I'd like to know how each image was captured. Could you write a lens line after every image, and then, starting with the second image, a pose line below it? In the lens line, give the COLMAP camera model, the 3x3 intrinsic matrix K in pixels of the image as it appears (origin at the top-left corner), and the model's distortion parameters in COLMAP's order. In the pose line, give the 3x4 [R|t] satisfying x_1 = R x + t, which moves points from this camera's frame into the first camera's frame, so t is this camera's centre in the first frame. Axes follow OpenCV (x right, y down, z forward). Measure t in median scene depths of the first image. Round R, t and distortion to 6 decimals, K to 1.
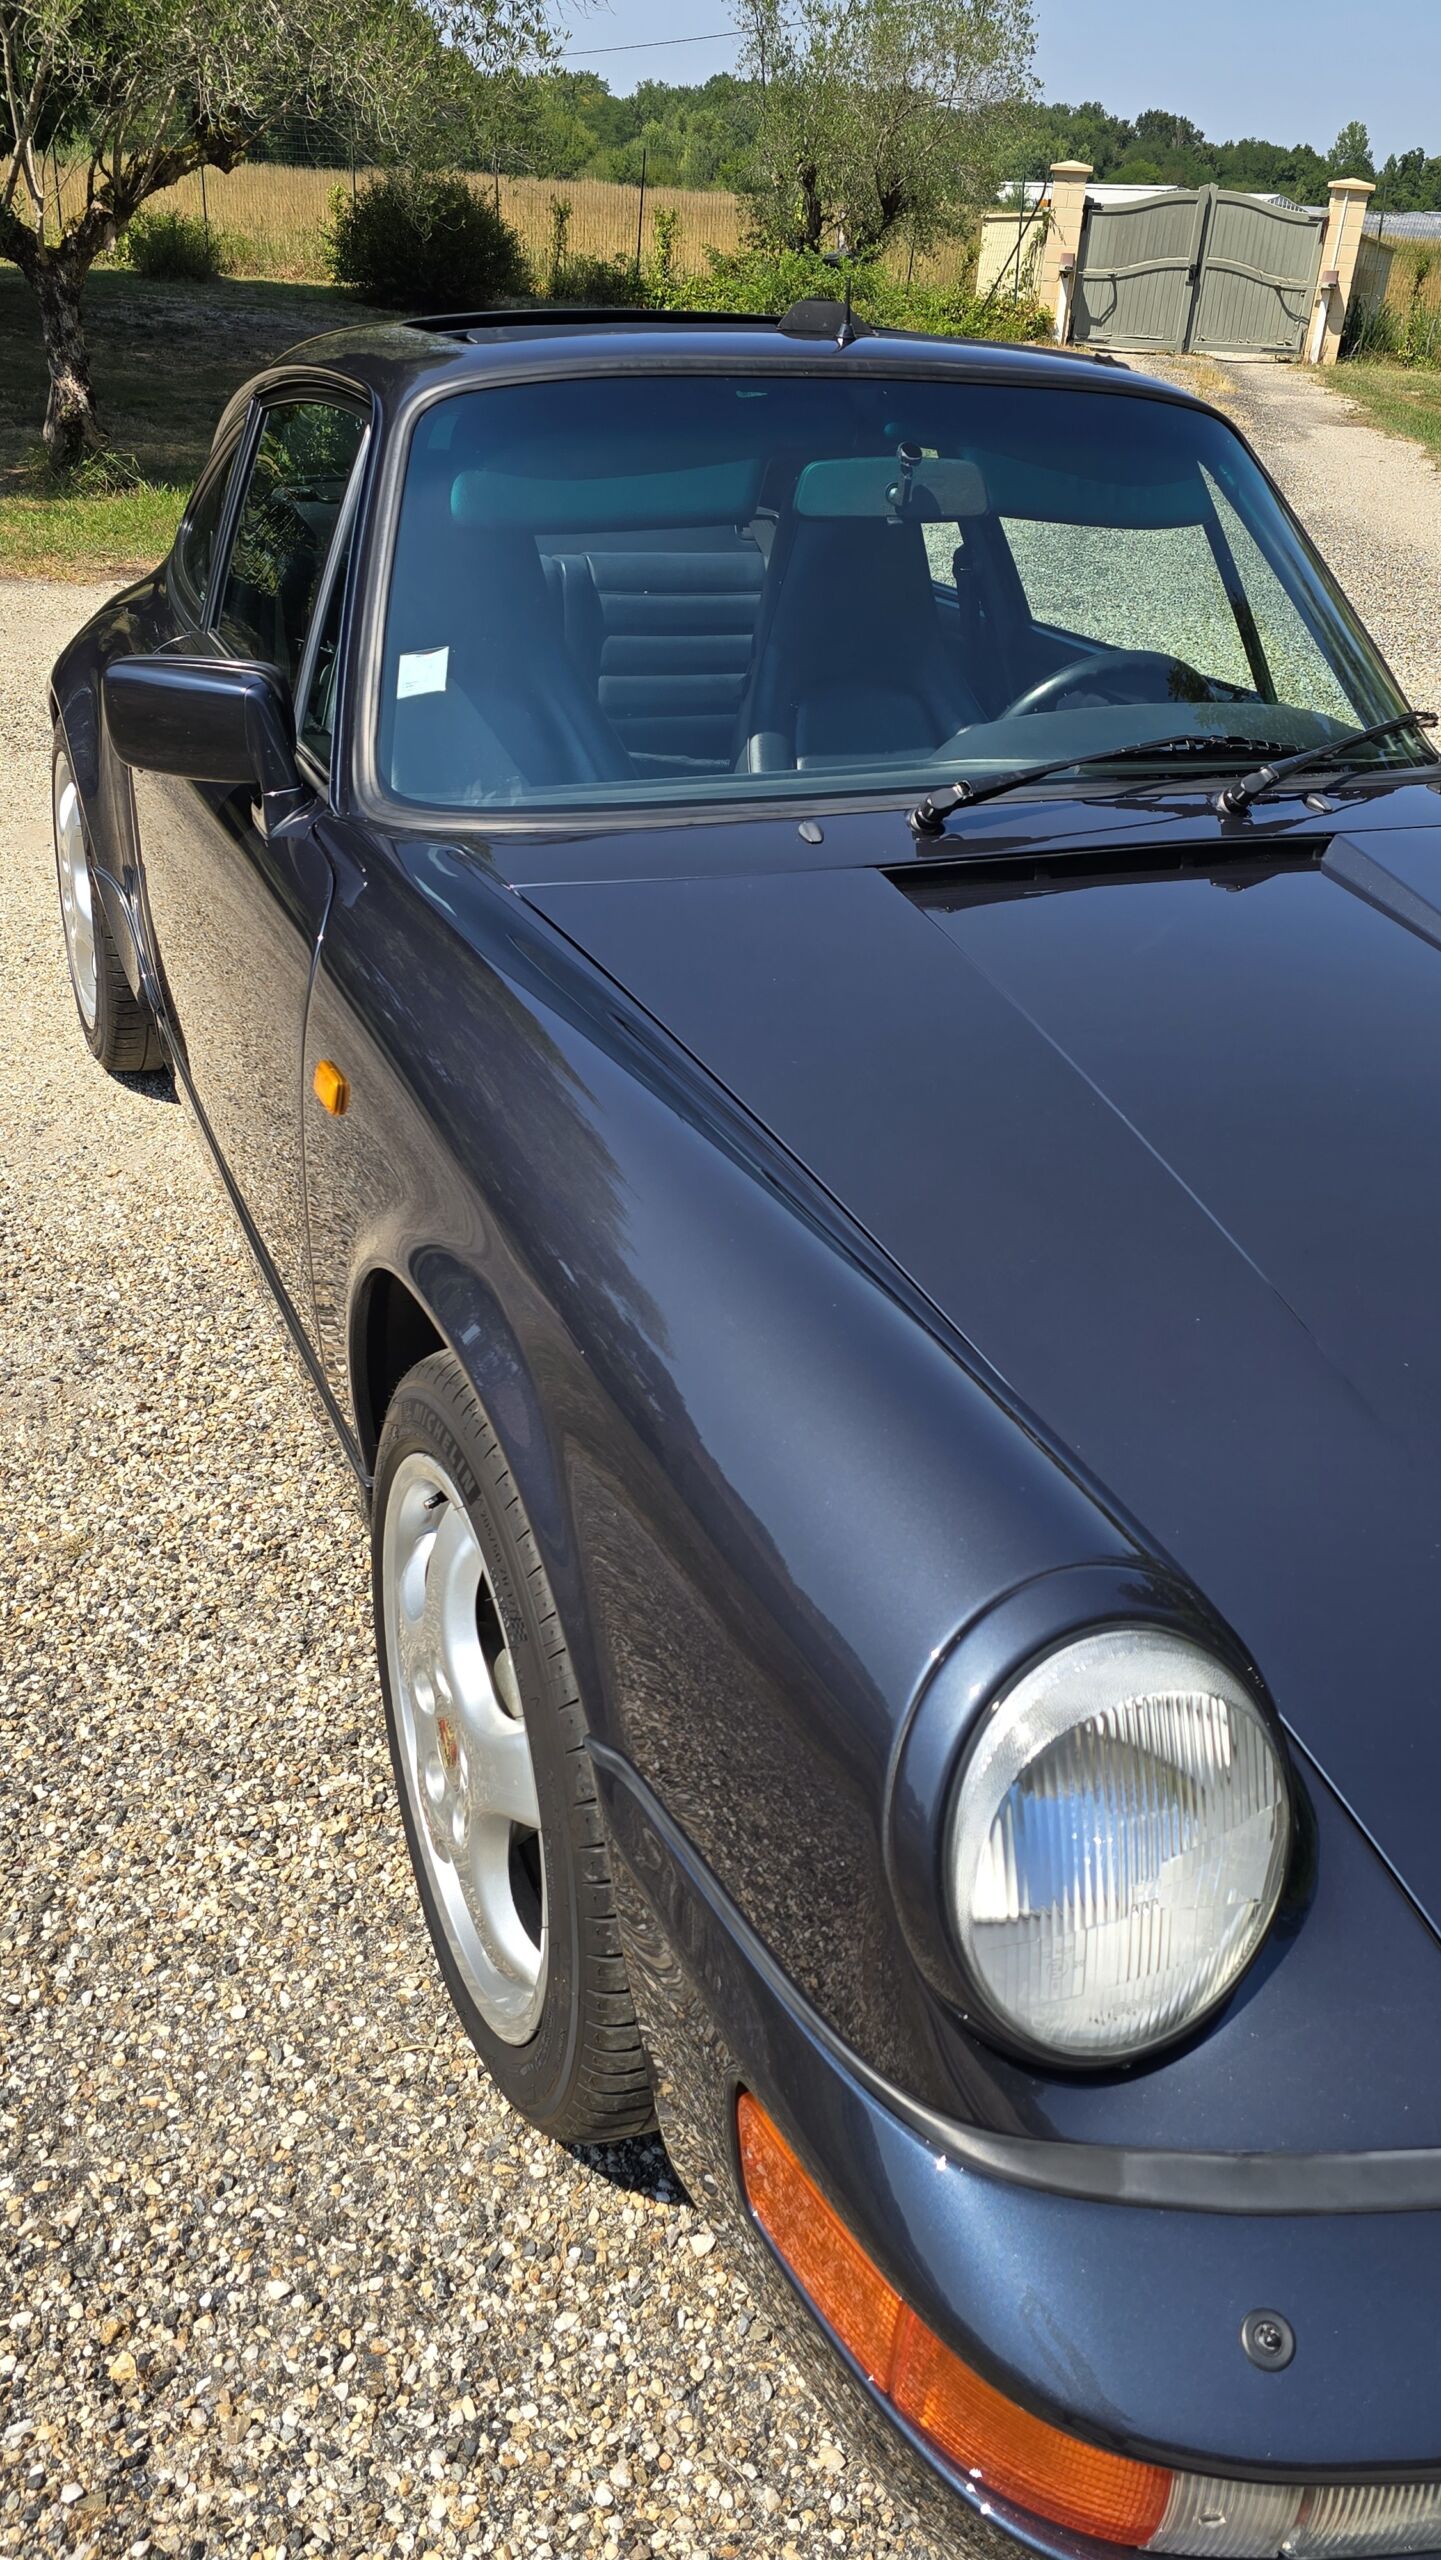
lens RADIAL K [[1951.6, 0, 704.9], [0, 1951.6, 1258.0], [0, 0, 1]] dist [0.013756, -0.001009]
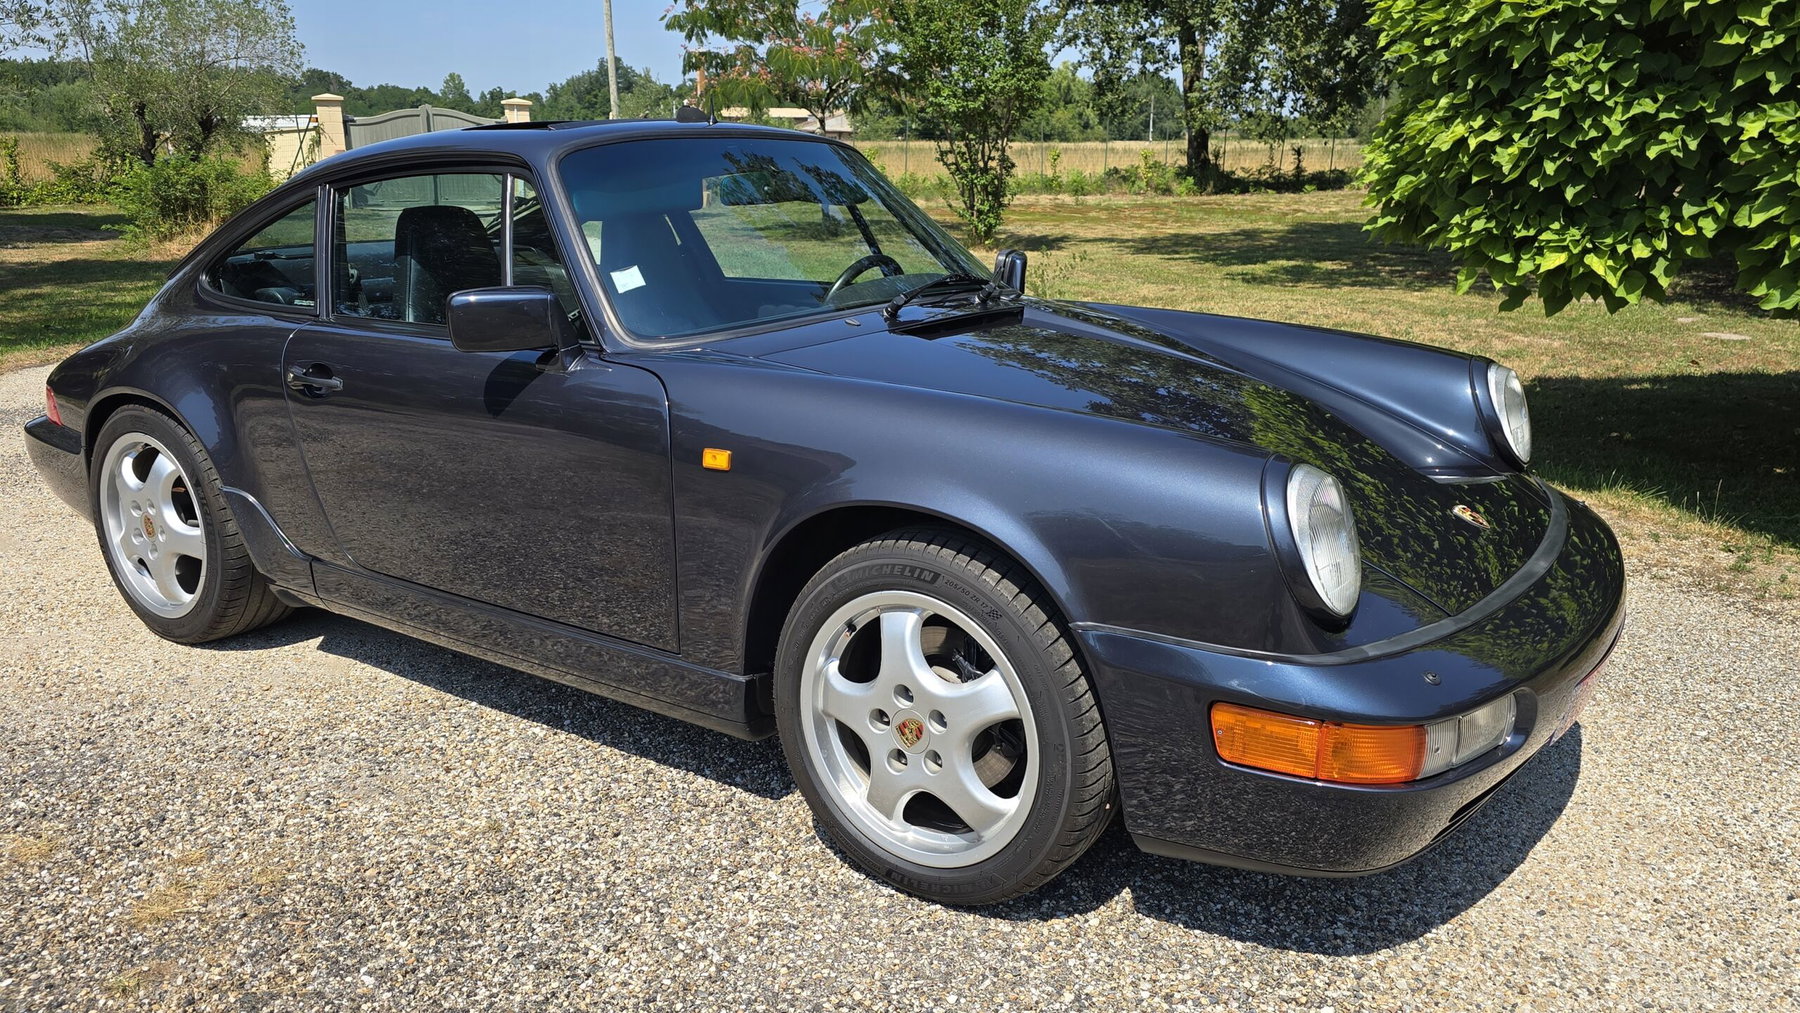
lens RADIAL K [[1372.2, 0, 900.0], [0, 1372.2, 513.9], [0, 0, 1]] dist [0.013756, -0.001009]
pose [[0.839700, -0.192715, 0.507706, -0.757424], [0.295883, 0.946315, -0.130162, 0.200738], [-0.455365, 0.259519, 0.851641, -0.240396]]
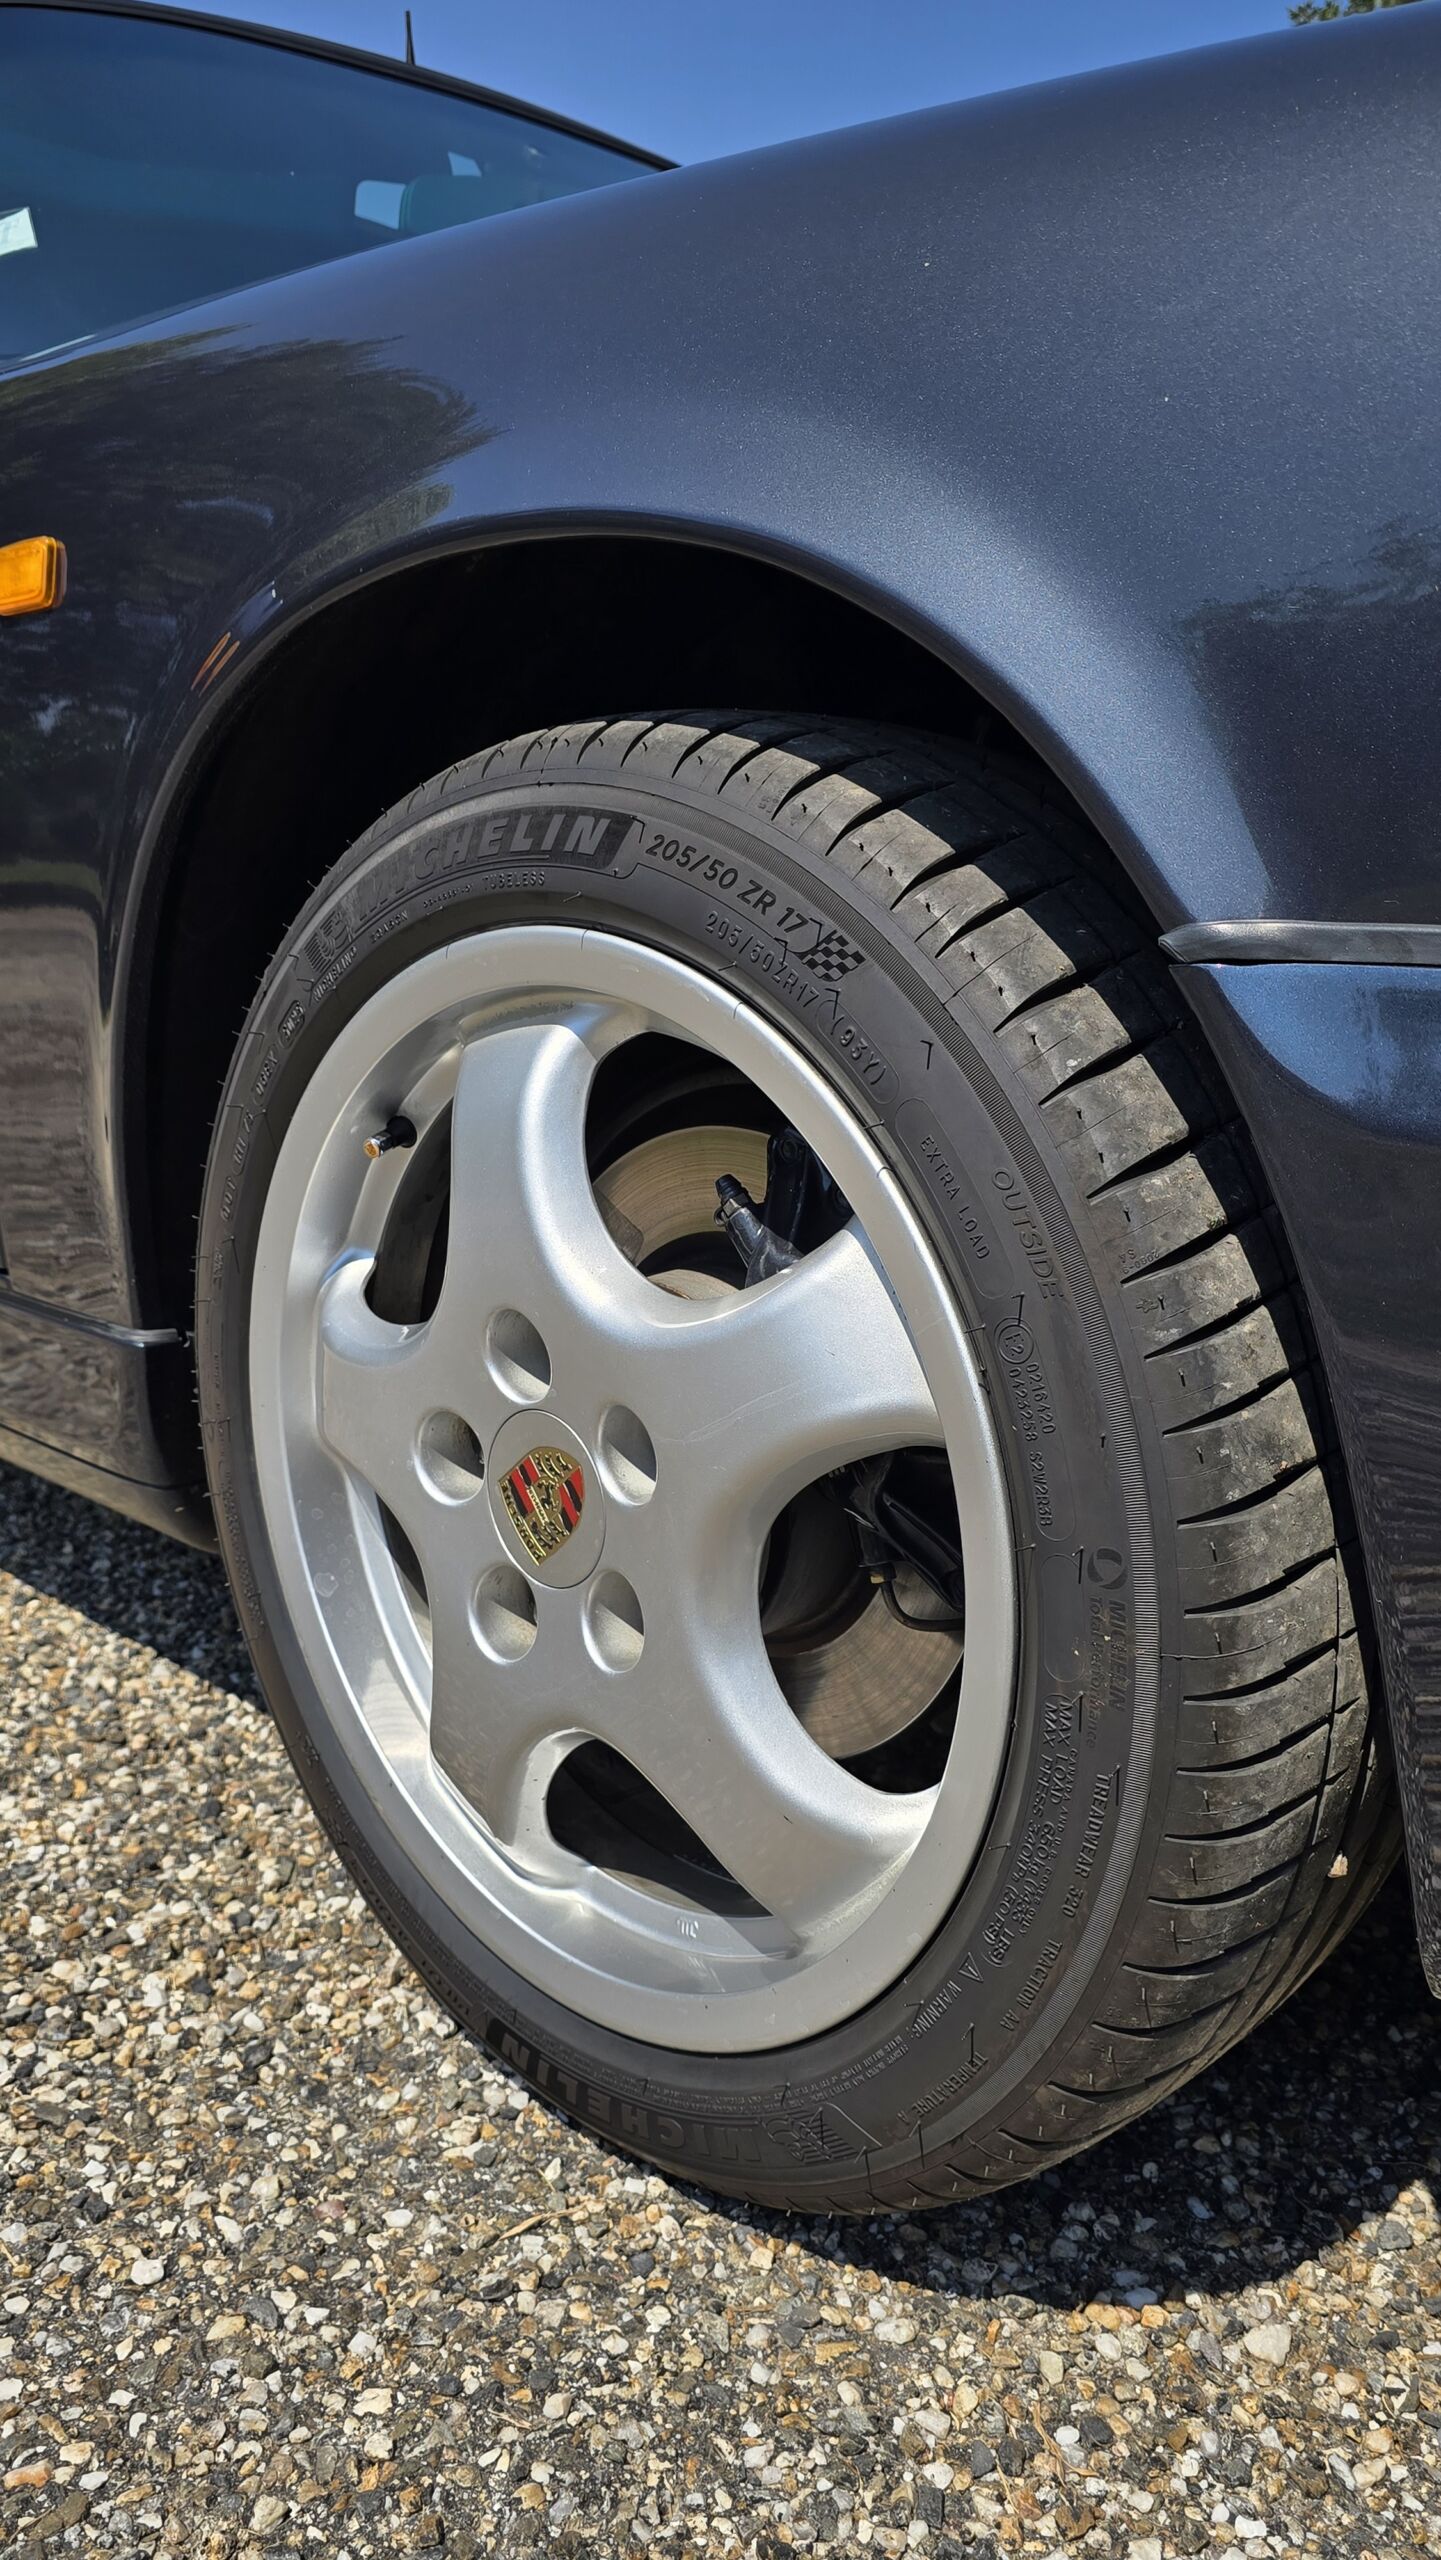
lens RADIAL K [[2007.4, 0, 675.3], [0, 2007.4, 1296.2], [0, 0, 1]] dist [-0.003805, -0.005066]
pose [[0.929911, -0.146048, 0.337543, -0.250067], [0.225477, 0.951456, -0.209501, 0.293012], [-0.290560, 0.270925, 0.917701, 0.456988]]
